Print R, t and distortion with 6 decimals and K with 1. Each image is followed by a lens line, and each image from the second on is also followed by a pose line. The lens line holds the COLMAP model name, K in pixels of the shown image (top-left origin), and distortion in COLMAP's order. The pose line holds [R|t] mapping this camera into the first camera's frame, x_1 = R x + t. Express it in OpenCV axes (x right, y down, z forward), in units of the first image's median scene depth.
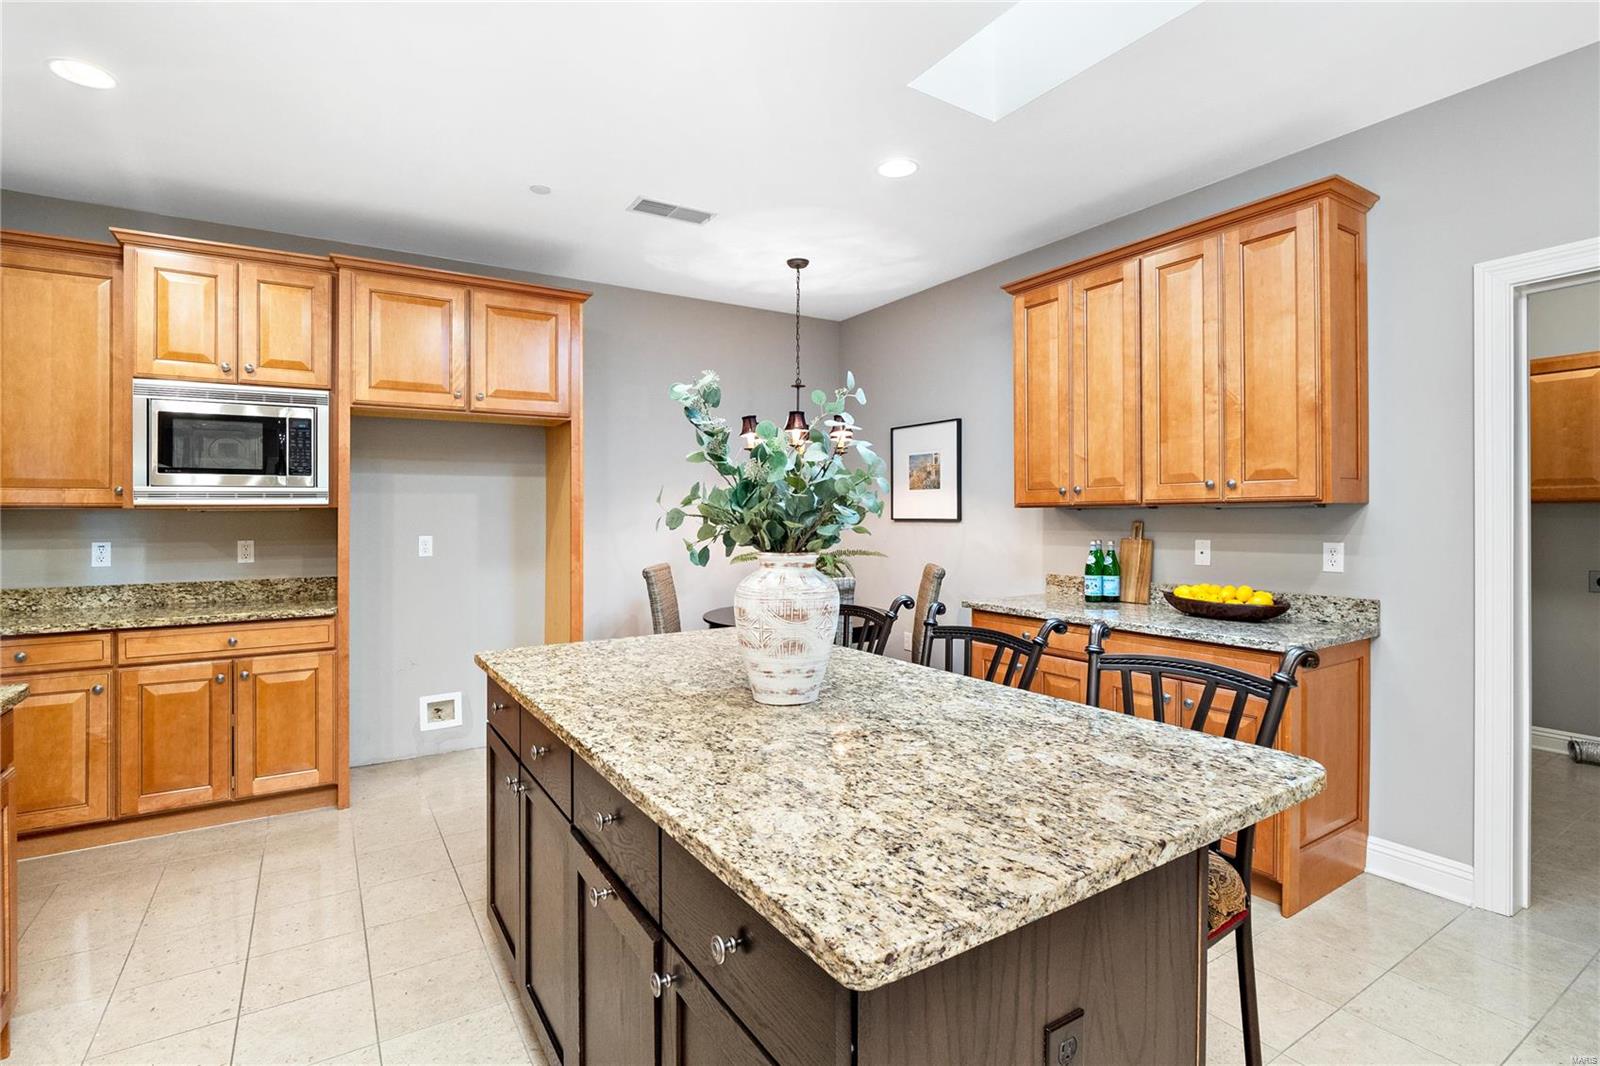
lens RADIAL K [[764.3, 0, 794.2], [0, 764.3, 521.5], [0, 0, 1]] dist [-0.005633, -0.001386]
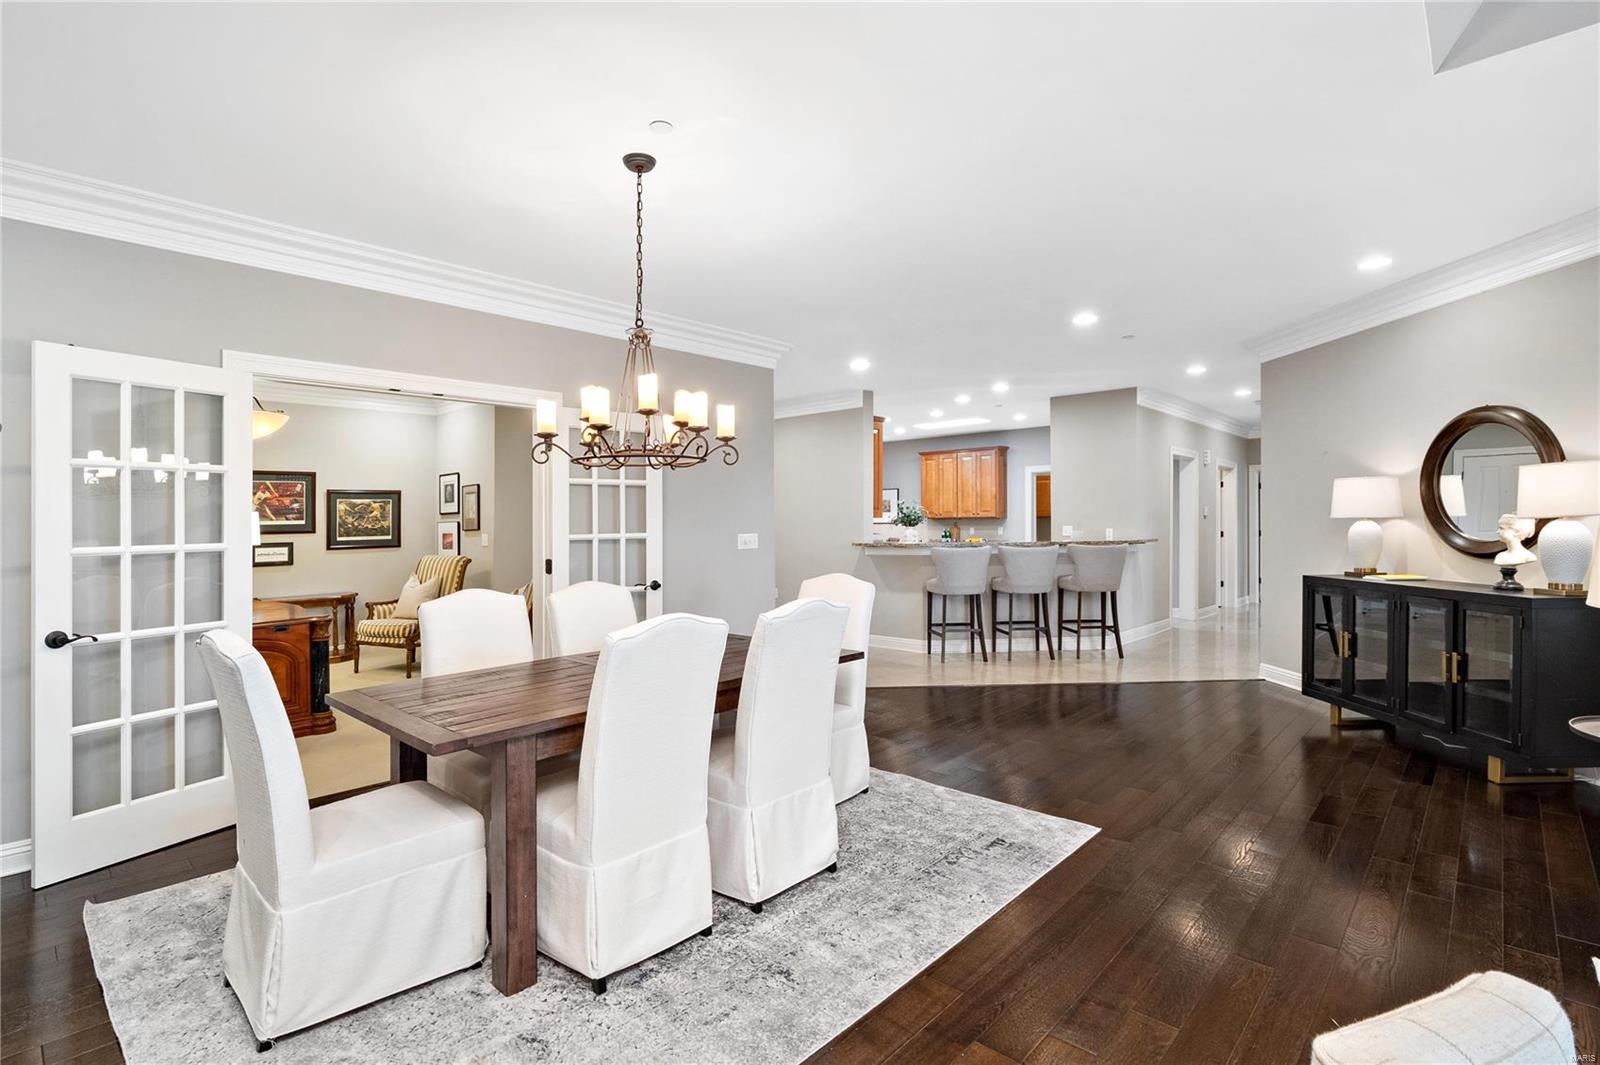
lens RADIAL K [[764.3, 0, 794.2], [0, 764.3, 521.0], [0, 0, 1]] dist [-0.005633, -0.001386]
pose [[0.968099, -0.001951, 0.250560, -1.195156], [0.004293, 0.999952, -0.008800, 0.020711], [-0.250531, 0.009595, 0.968061, -2.305438]]
